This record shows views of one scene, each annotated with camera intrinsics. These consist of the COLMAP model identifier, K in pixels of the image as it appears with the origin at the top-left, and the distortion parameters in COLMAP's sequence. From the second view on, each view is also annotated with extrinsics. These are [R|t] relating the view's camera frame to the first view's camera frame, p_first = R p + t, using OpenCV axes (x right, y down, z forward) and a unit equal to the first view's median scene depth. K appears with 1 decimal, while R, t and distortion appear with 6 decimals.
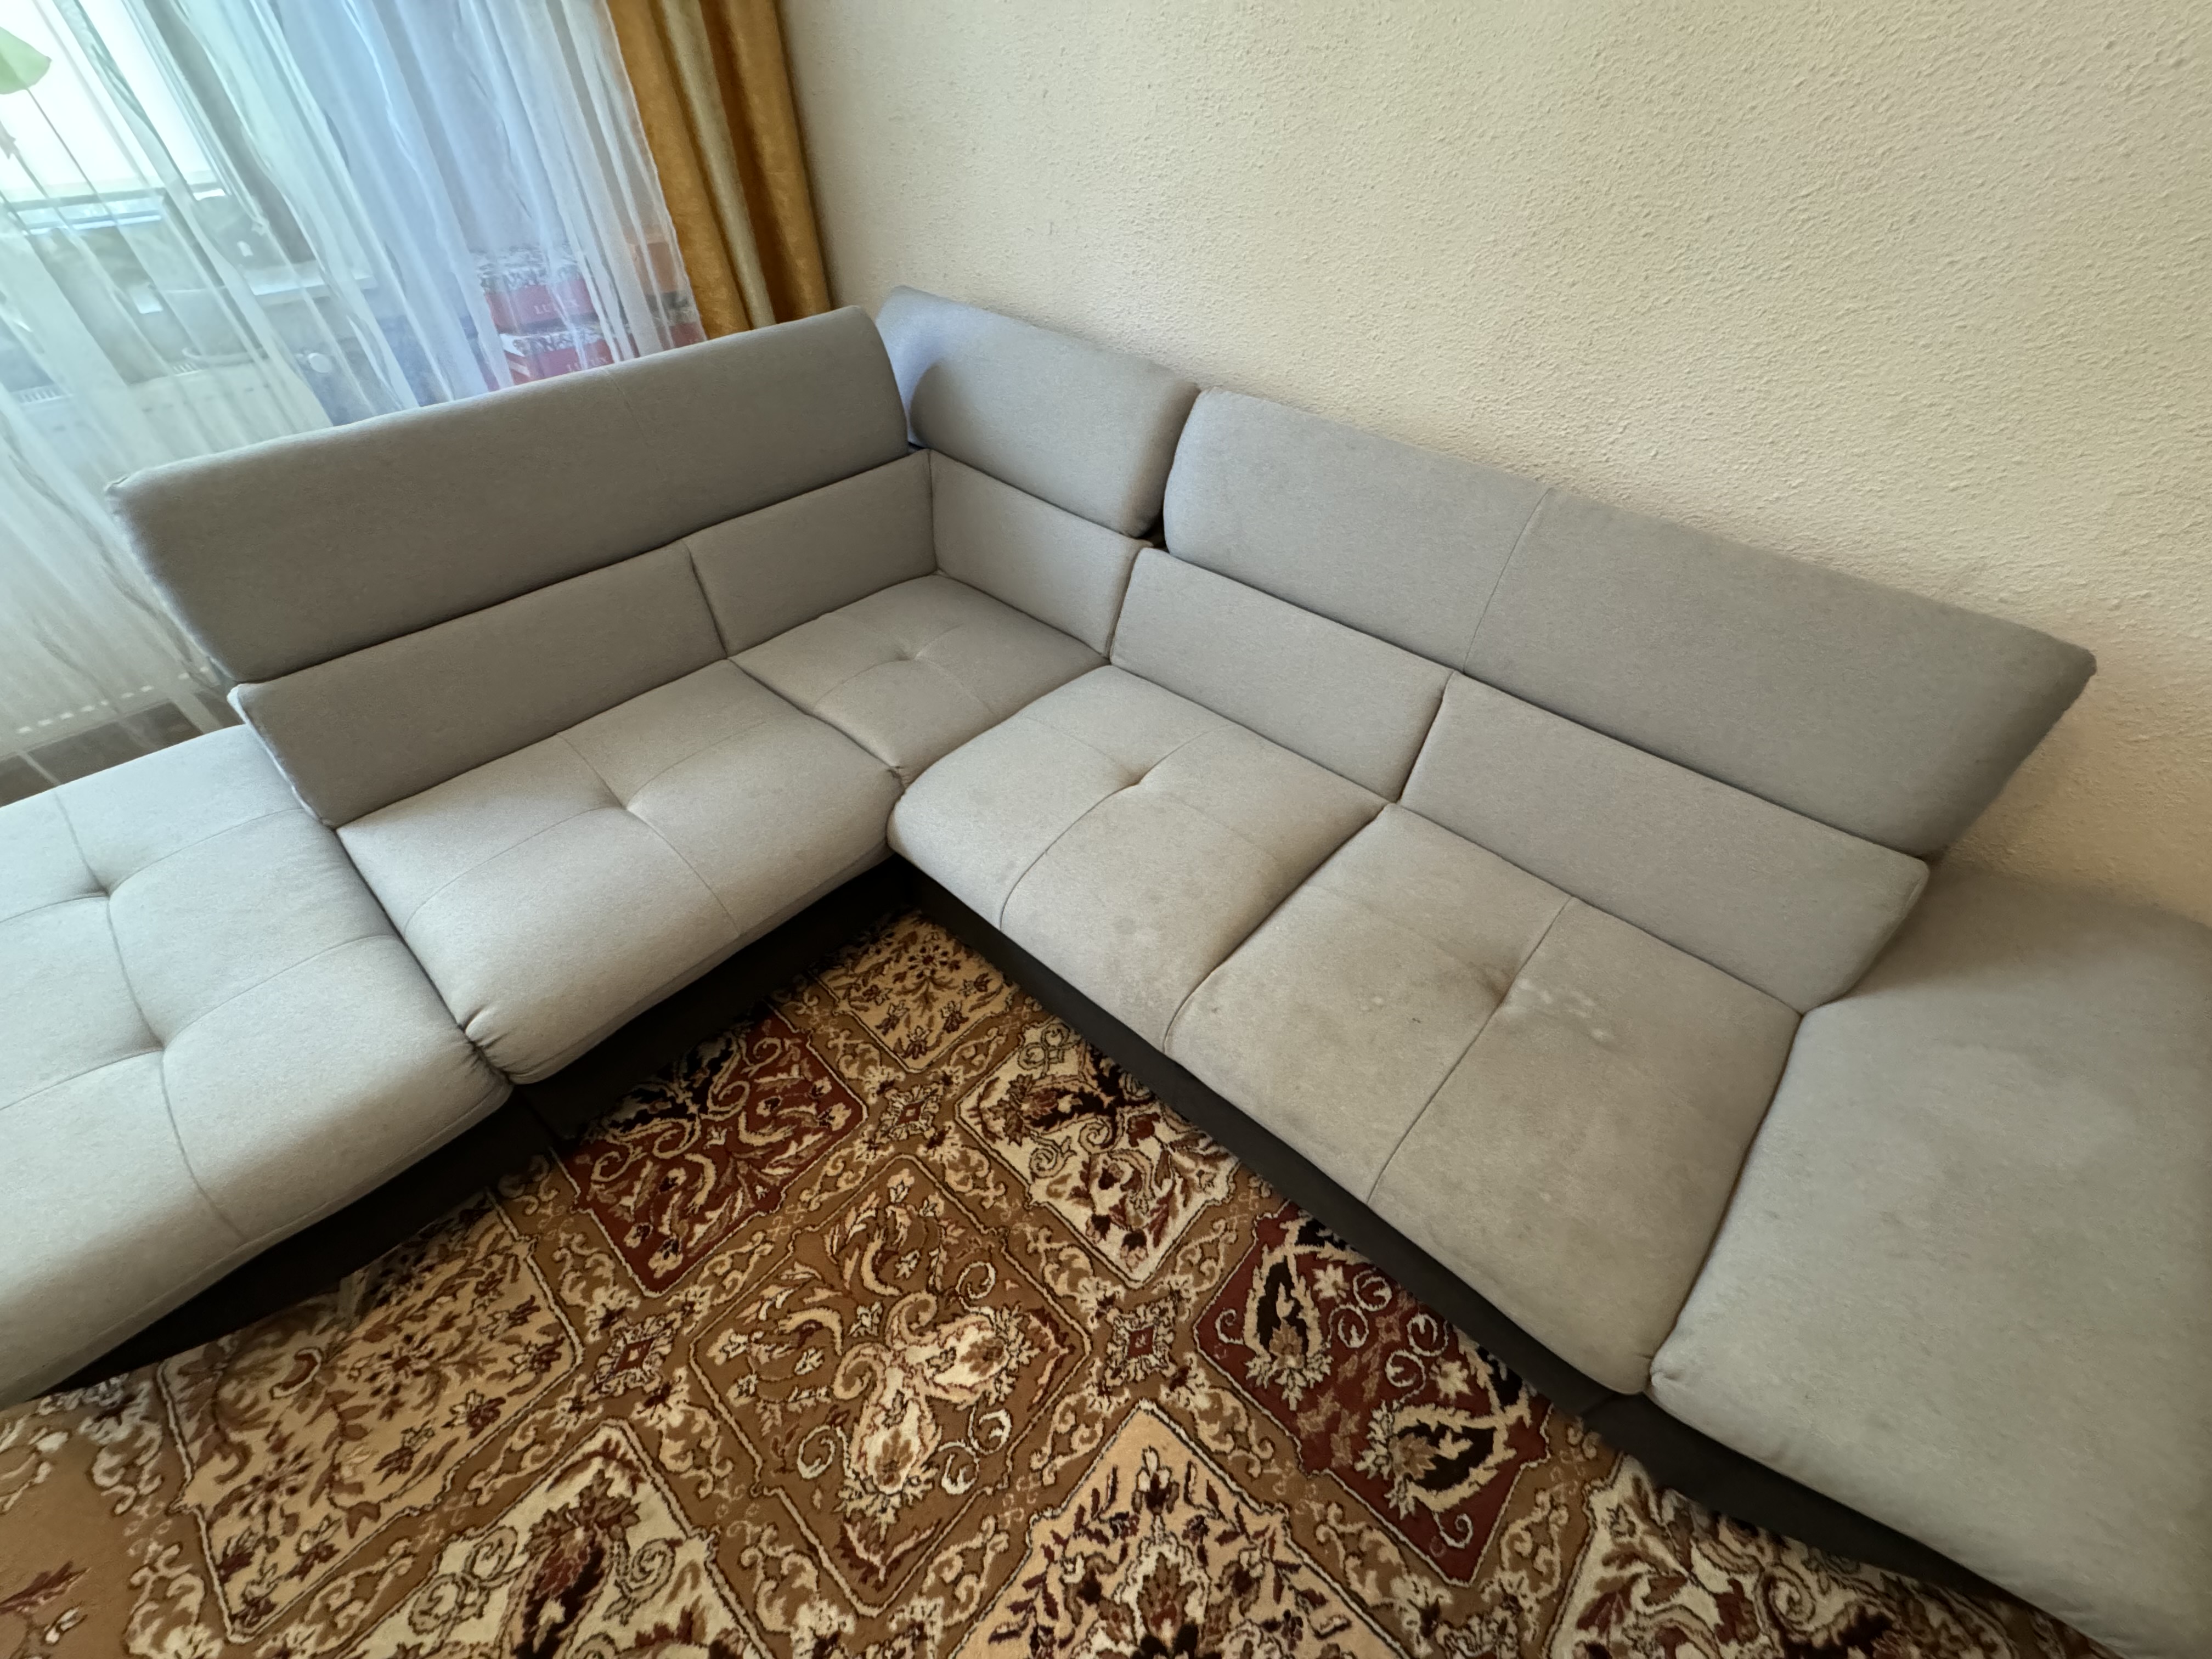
lens RADIAL K [[890.5, 0, 1107.5], [0, 890.5, 833.0], [0, 0, 1]] dist [0.001119, -0.000245]
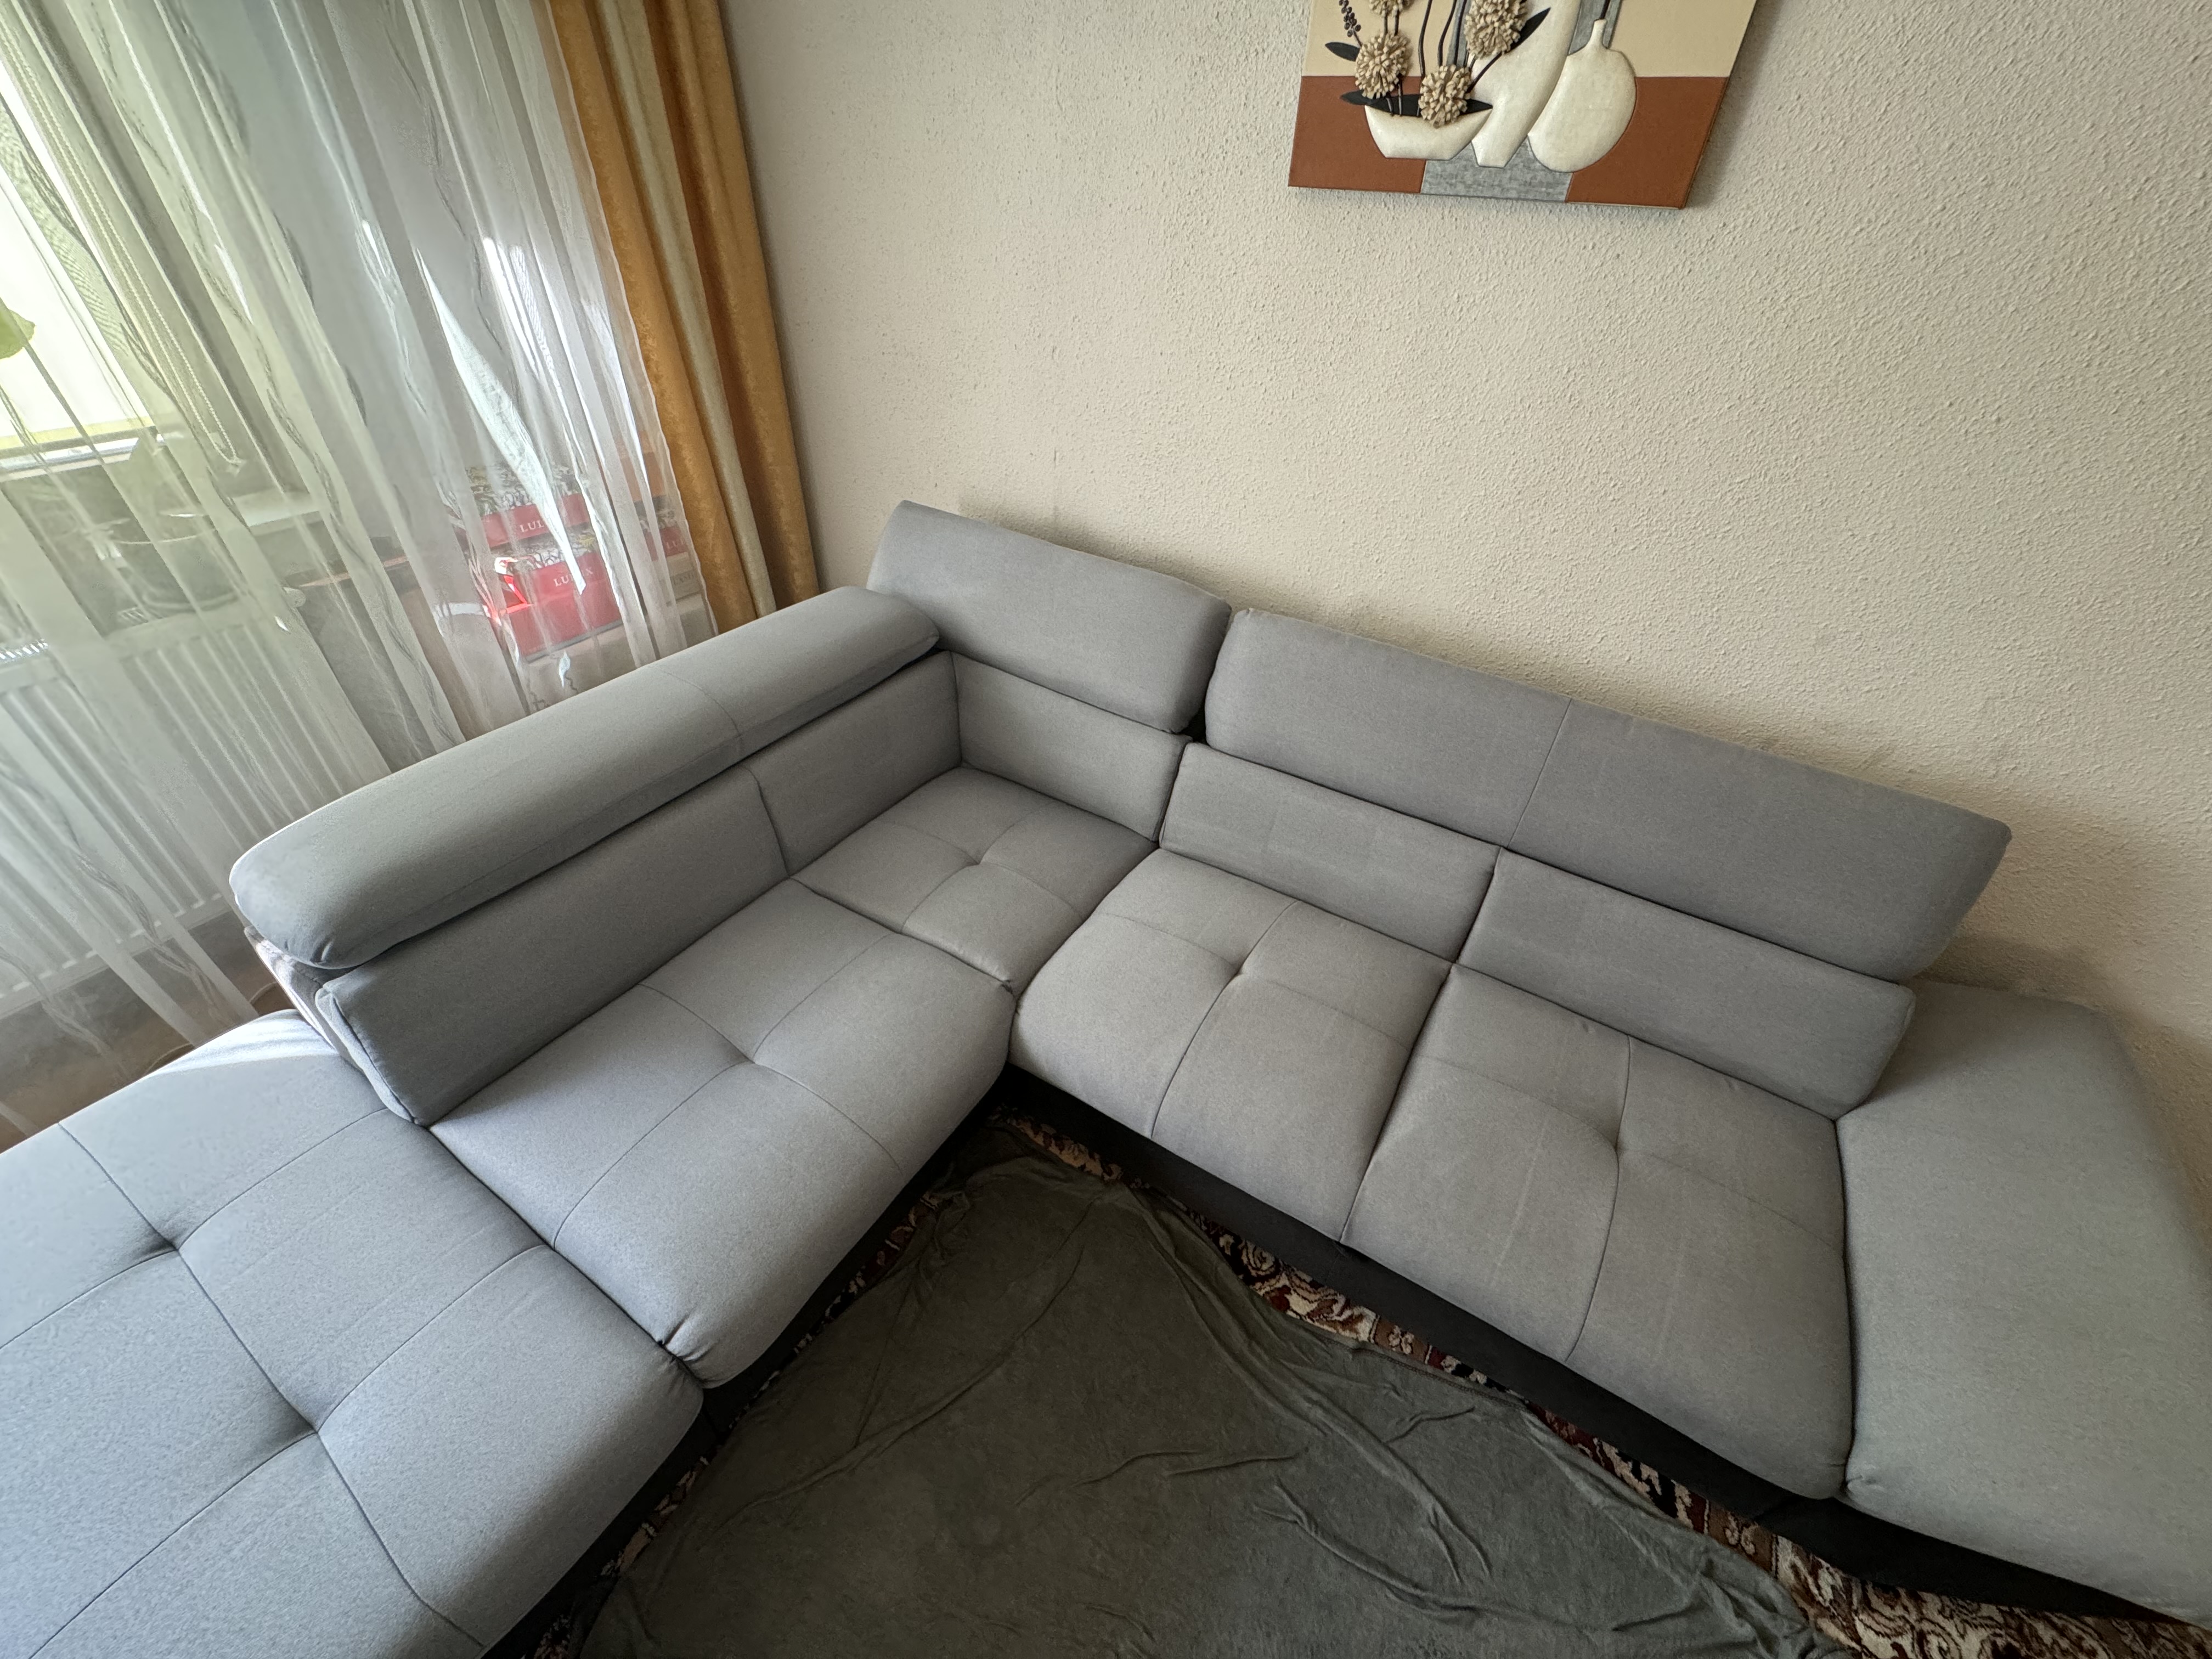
lens RADIAL K [[890.5, 0, 1099.6], [0, 890.5, 827.5], [0, 0, 1]] dist [0.001119, -0.000245]
pose [[0.980796, -0.086082, 0.175010, -0.327533], [0.102965, 0.990625, -0.089779, -0.161847], [-0.165640, 0.106075, 0.980465, -0.051567]]
